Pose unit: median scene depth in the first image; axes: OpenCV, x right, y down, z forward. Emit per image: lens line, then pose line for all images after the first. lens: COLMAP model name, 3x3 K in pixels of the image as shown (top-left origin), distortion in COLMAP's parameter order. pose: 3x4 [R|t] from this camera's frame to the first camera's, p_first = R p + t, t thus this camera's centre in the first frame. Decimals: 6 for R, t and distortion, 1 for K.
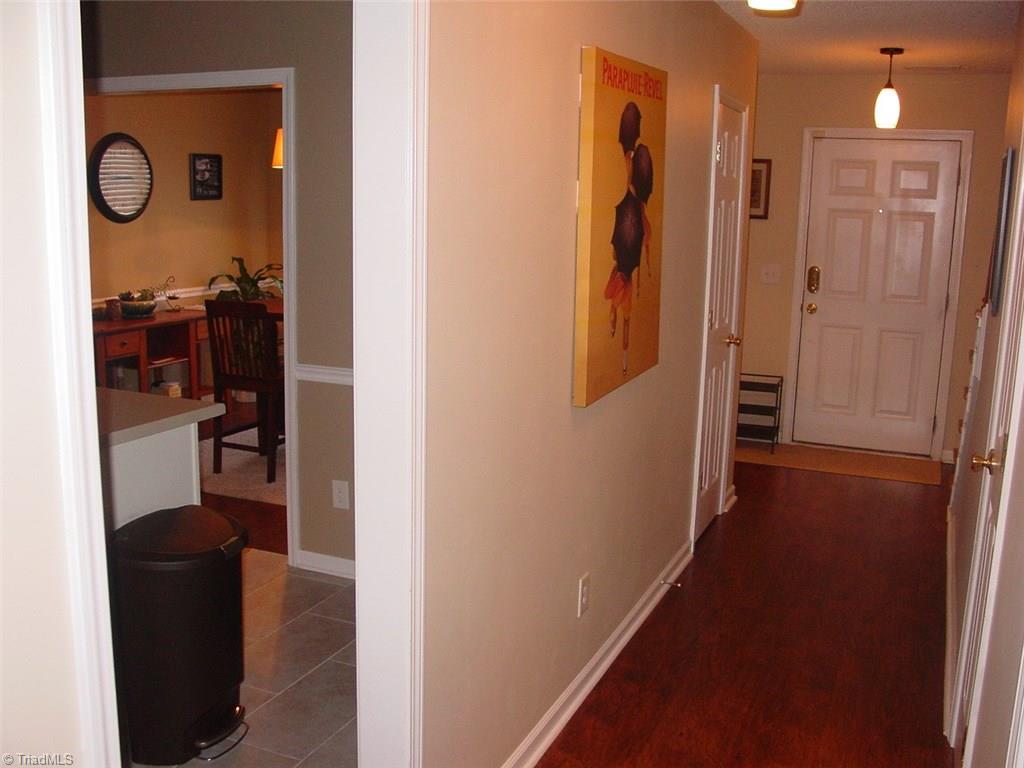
lens RADIAL K [[1014.4, 0, 512.0], [0, 1014.4, 384.0], [0, 0, 1]] dist [-0.167695, 0.167982]
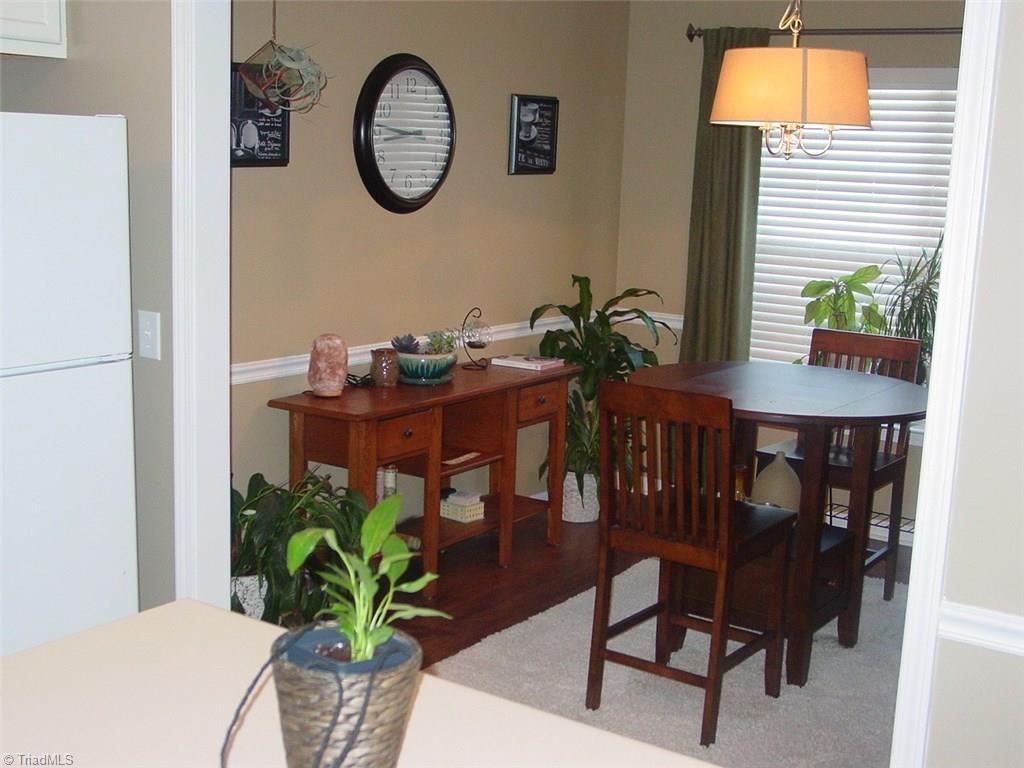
lens RADIAL K [[1326.5, 0, 512.0], [0, 1326.5, 384.0], [0, 0, 1]] dist [-0.069993, 0.127176]
pose [[0.977592, 0.047951, -0.204975, -0.155404], [-0.051753, 0.998572, -0.013221, -0.052296], [0.204048, 0.023532, 0.978678, 0.244933]]
